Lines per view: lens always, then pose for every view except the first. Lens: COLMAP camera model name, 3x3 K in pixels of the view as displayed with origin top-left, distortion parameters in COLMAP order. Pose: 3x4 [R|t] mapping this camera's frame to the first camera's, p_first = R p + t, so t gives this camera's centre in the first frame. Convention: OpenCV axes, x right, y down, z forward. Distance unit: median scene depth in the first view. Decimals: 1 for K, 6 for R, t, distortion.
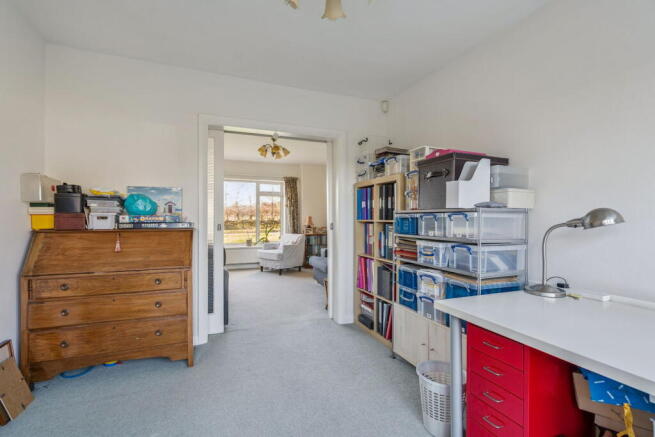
lens RADIAL K [[303.2, 0, 328.3], [0, 303.2, 219.8], [0, 0, 1]] dist [-0.014894, -0.000100]
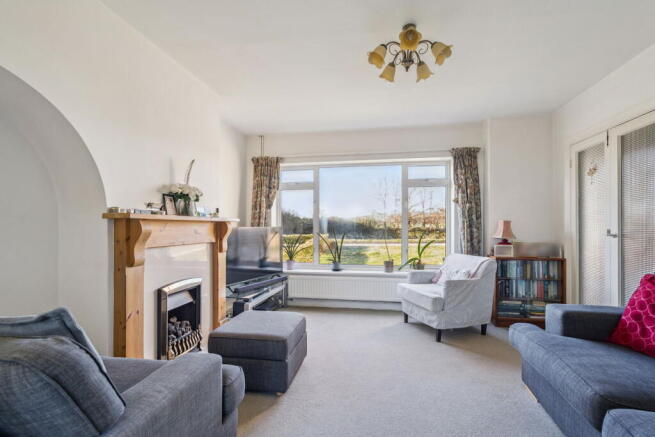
lens RADIAL K [[303.2, 0, 330.9], [0, 303.2, 224.3], [0, 0, 1]] dist [-0.014894, -0.000100]
pose [[0.842259, -0.004809, -0.539051, -0.036825], [-0.000790, 0.999948, -0.010155, -0.000350], [0.539072, 0.008980, 0.842212, 0.434264]]
